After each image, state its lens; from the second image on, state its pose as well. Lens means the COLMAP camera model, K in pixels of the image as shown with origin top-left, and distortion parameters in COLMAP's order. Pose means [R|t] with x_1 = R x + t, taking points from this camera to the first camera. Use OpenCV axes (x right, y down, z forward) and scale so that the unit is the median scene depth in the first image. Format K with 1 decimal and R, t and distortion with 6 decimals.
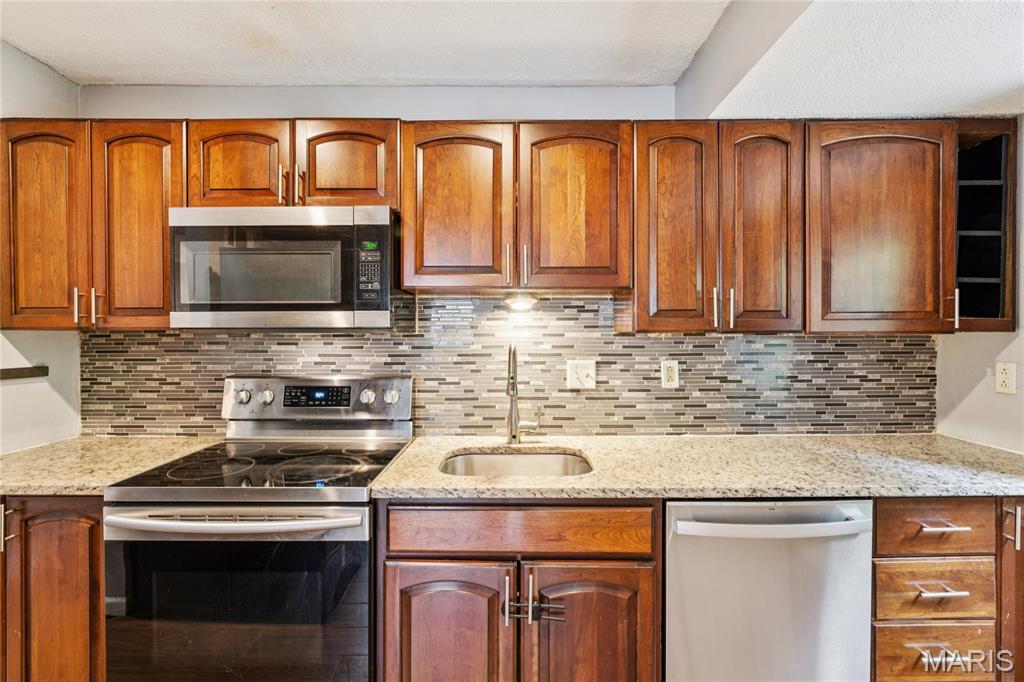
lens RADIAL K [[464.4, 0, 509.8], [0, 464.4, 335.9], [0, 0, 1]] dist [-0.000527, 0.000018]
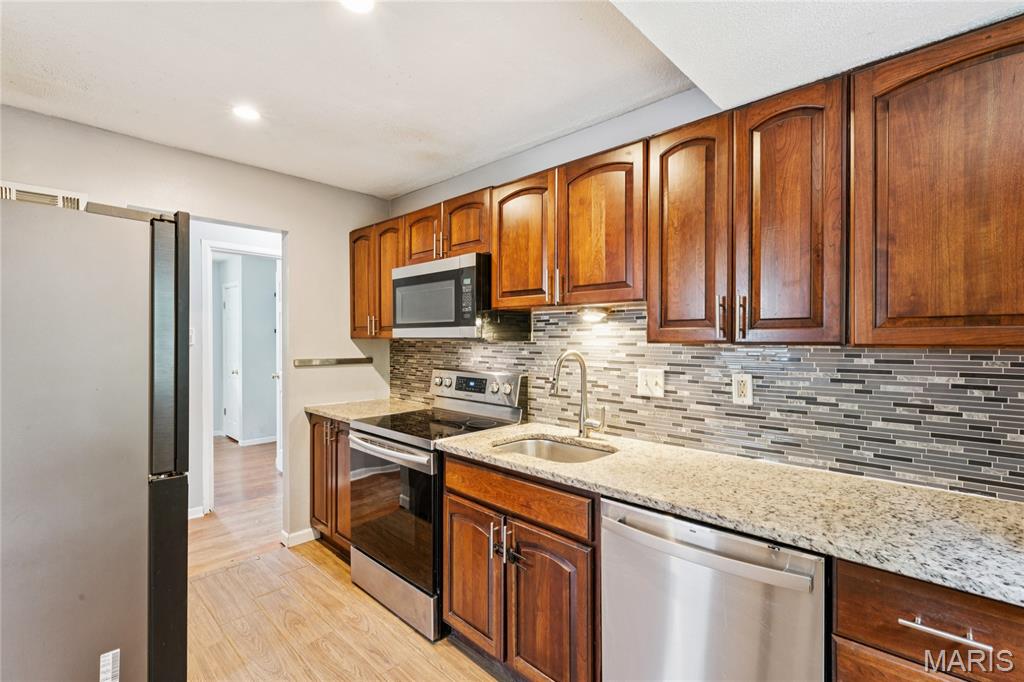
lens RADIAL K [[462.9, 0, 509.0], [0, 462.9, 341.1], [0, 0, 1]] dist [-0.000913, -0.000286]
pose [[0.720248, 0.006722, -0.693684, 0.642374], [-0.006388, 0.999975, 0.003057, -0.010526], [0.693687, 0.002230, 0.720273, 0.039566]]
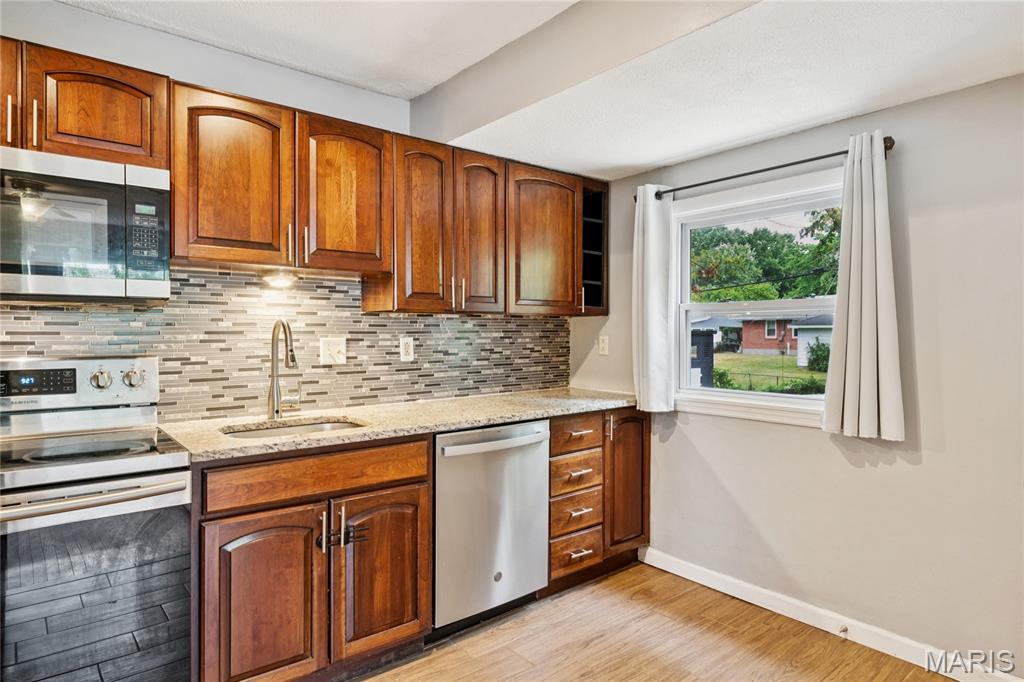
lens RADIAL K [[593.6, 0, 511.4], [0, 593.6, 336.6], [0, 0, 1]] dist [0.001180, -0.000903]
pose [[0.771892, -0.003586, 0.635744, -0.397389], [0.002044, 0.999993, 0.003159, 0.046805], [-0.635750, -0.001139, 0.771894, -0.311916]]
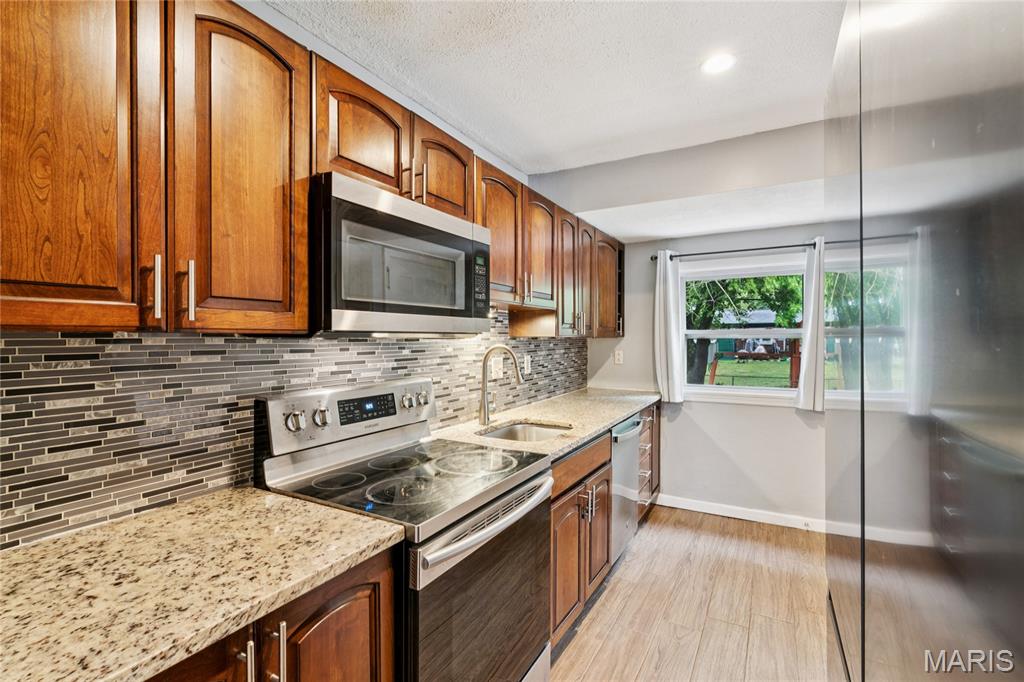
lens RADIAL K [[462.9, 0, 509.0], [0, 462.9, 341.1], [0, 0, 1]] dist [-0.000913, -0.000286]
pose [[0.490333, -0.006682, 0.871509, -1.011356], [0.005162, 0.999975, 0.004762, -0.002170], [-0.871520, 0.002163, 0.490356, 0.308593]]
